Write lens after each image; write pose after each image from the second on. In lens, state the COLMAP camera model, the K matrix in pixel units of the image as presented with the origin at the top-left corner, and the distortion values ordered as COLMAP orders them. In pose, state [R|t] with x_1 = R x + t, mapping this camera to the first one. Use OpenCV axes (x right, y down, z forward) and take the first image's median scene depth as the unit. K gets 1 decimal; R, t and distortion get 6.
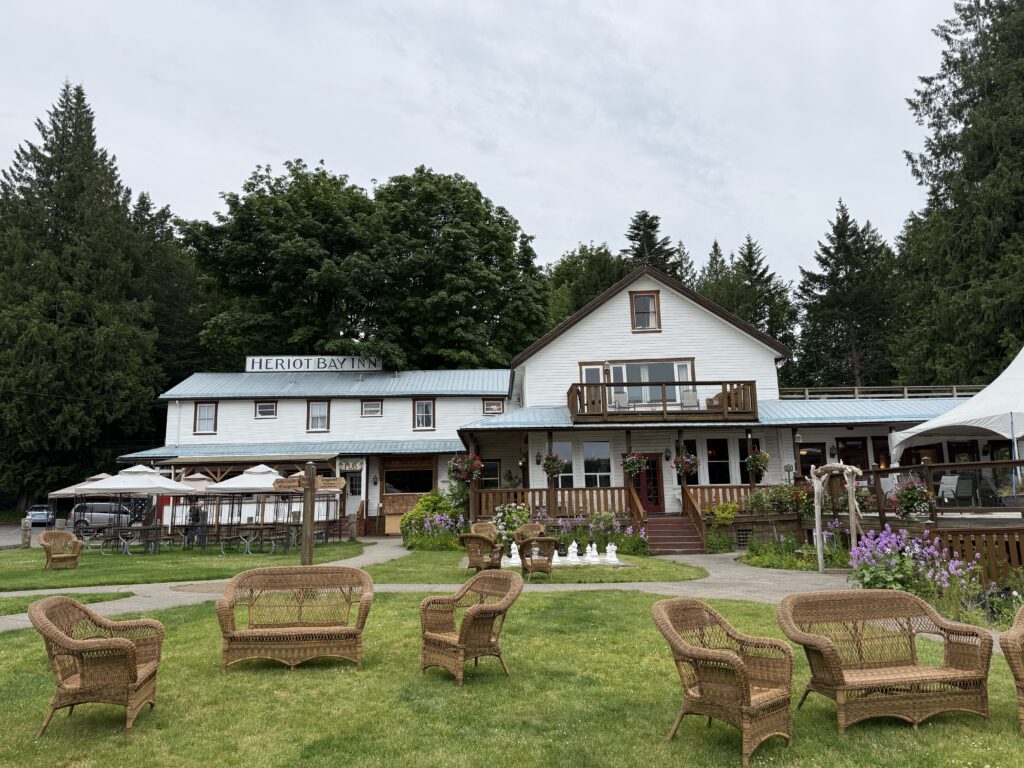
lens RADIAL K [[751.0, 0, 512.0], [0, 751.0, 384.0], [0, 0, 1]] dist [0.044396, 0.001451]
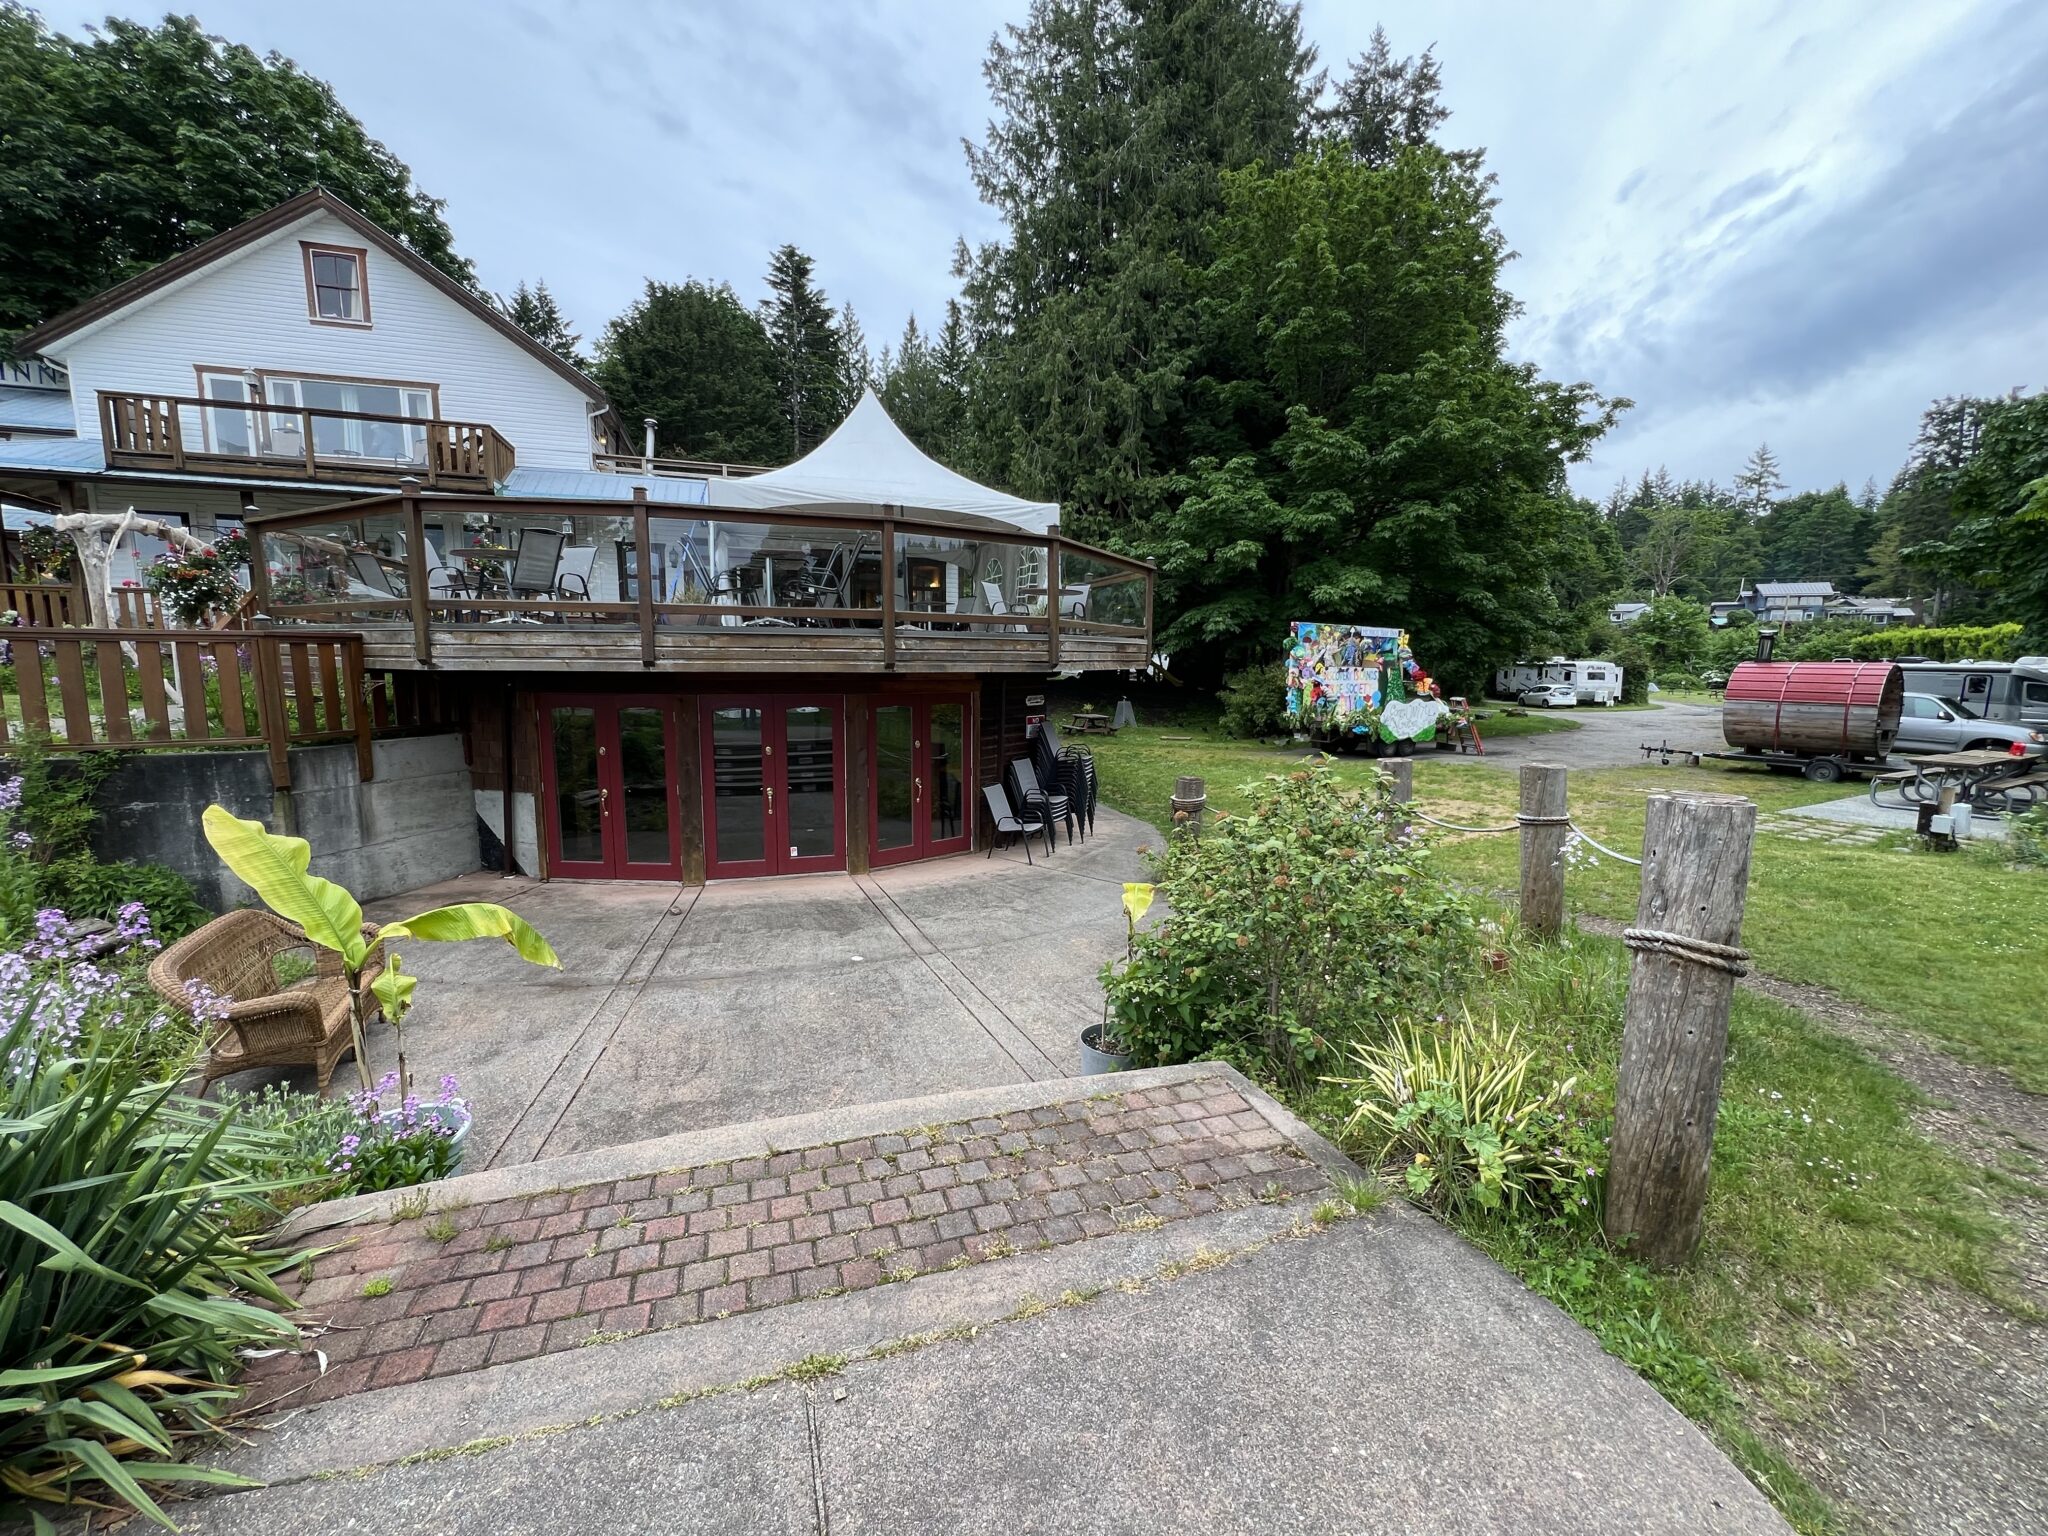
lens RADIAL K [[849.1, 0, 1024.0], [0, 849.1, 768.0], [0, 0, 1]] dist [0.000592, -0.000106]
pose [[0.958323, -0.001113, 0.285685, 0.336868], [-0.079493, 0.959462, 0.270393, 0.025984], [-0.274404, -0.281834, 0.919387, 0.117708]]
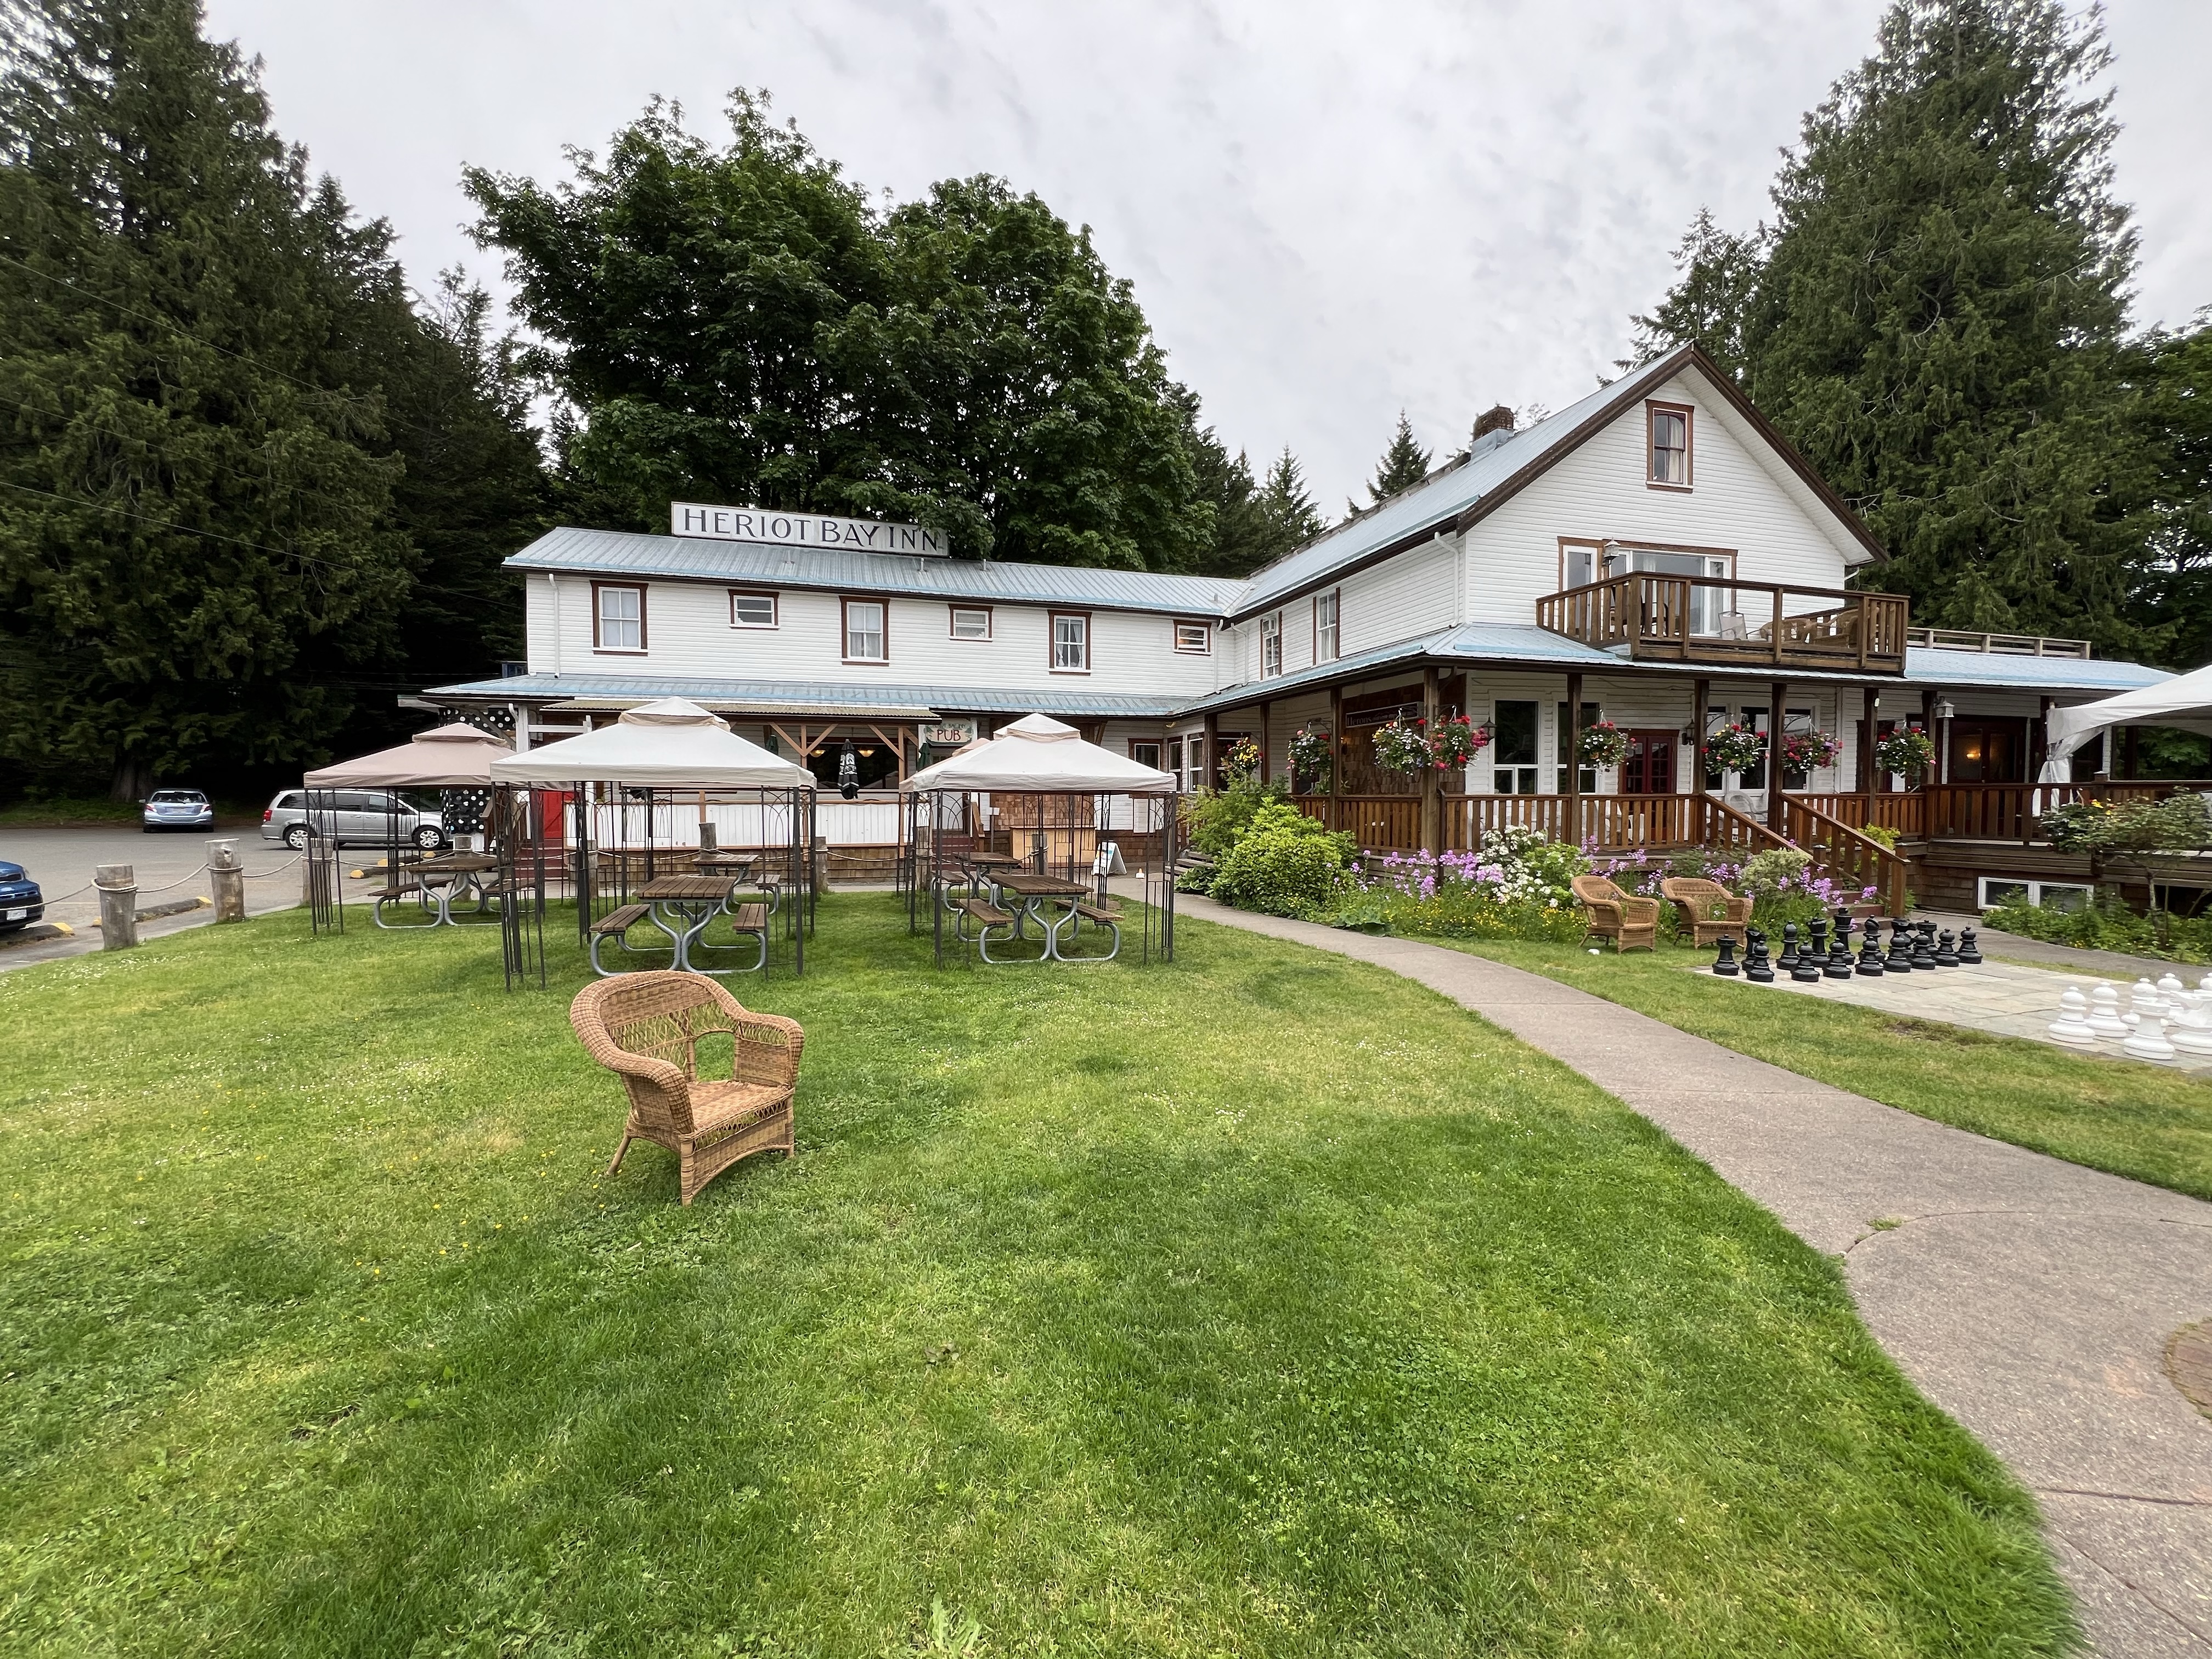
lens RADIAL K [[926.5, 0, 1106.0], [0, 926.5, 829.5], [0, 0, 1]] dist [-0.010360, 0.011369]
pose [[0.963120, 0.011636, 0.268820, -0.238299], [-0.062043, 0.981747, 0.179789, 0.045819], [-0.261821, -0.189837, 0.946262, 0.323622]]
